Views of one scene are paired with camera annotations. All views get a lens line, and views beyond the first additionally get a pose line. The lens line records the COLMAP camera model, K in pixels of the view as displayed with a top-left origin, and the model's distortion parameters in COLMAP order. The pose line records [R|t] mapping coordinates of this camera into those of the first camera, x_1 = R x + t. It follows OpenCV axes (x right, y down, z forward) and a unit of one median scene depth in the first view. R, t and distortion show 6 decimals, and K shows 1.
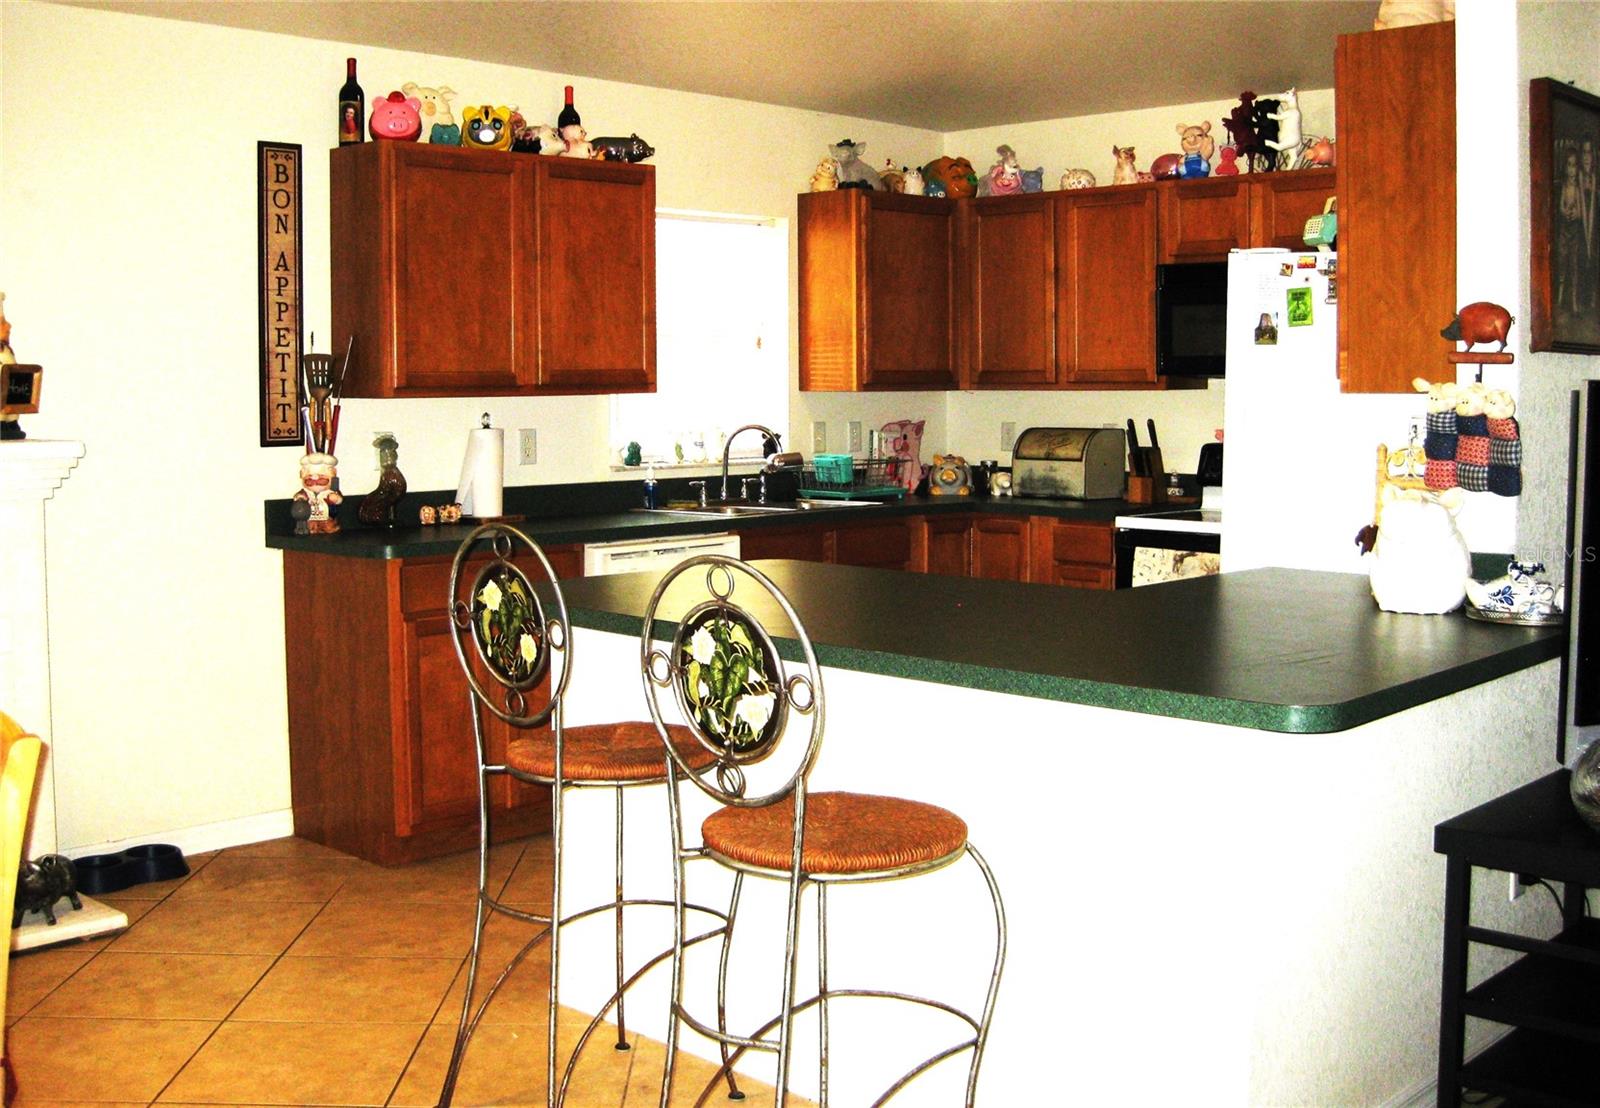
lens RADIAL K [[1771.1, 0, 800.0], [0, 1771.1, 554.0], [0, 0, 1]] dist [-0.155473, 0.003829]
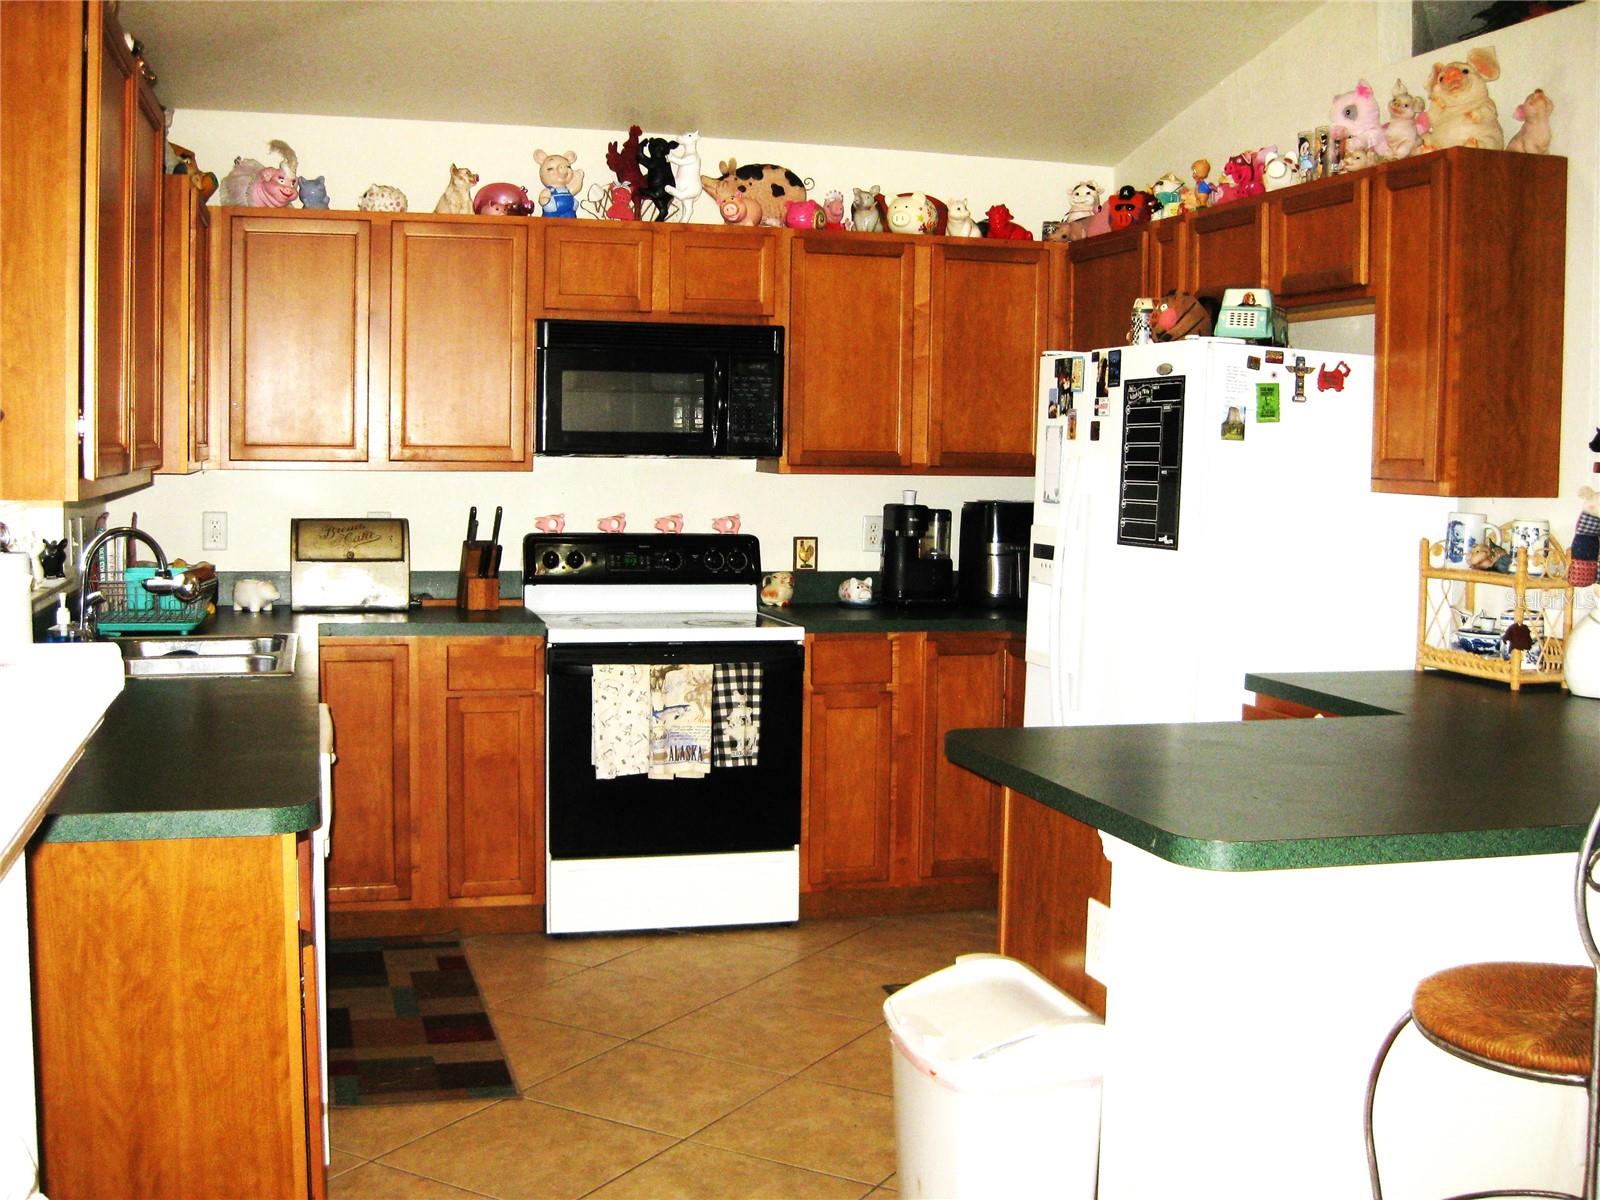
lens RADIAL K [[1769.4, 0, 800.0], [0, 1769.4, 600.0], [0, 0, 1]] dist [-0.218349, 0.320809]
pose [[0.487768, -0.060837, 0.870851, -0.697252], [0.064143, 0.997370, 0.033748, -0.082096], [-0.870614, 0.039398, 0.490387, 0.760481]]
